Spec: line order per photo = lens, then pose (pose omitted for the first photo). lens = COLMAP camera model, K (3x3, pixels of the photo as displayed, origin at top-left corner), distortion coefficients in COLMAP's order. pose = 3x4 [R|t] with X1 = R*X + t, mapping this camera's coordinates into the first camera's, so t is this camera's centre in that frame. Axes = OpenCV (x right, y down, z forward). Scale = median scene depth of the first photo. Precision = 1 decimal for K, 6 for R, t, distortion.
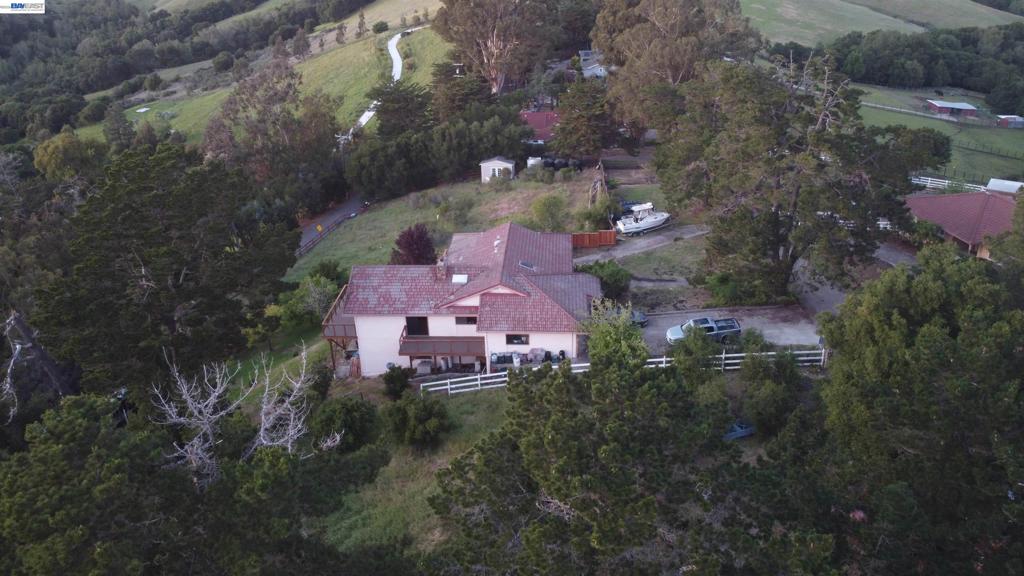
lens RADIAL K [[770.8, 0, 515.1], [0, 770.8, 280.3], [0, 0, 1]] dist [0.009859, -0.018544]
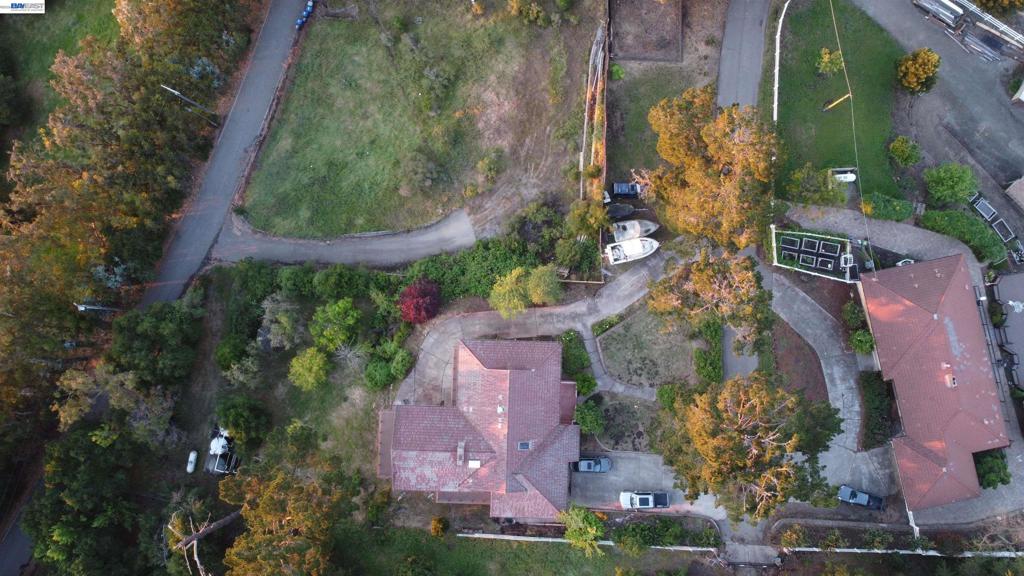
lens RADIAL K [[770.8, 0, 515.3], [0, 770.8, 280.8], [0, 0, 1]] dist [0.009859, -0.018544]
pose [[0.999518, -0.023851, 0.019879, -0.017701], [-0.006133, 0.475975, 0.879437, -1.194635], [-0.030437, -0.879135, 0.475599, 0.570218]]
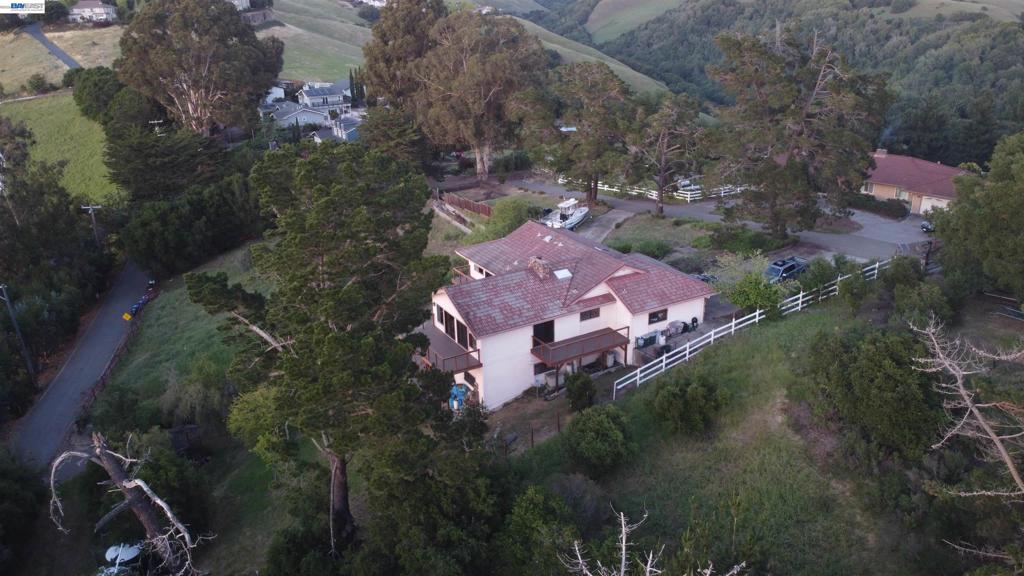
lens RADIAL K [[770.8, 0, 511.4], [0, 770.8, 286.1], [0, 0, 1]] dist [0.009859, -0.018544]
pose [[0.832811, -0.193865, 0.518500, -0.531868], [0.236676, 0.971441, -0.016928, 0.011344], [-0.500411, 0.136814, 0.854910, 0.228772]]
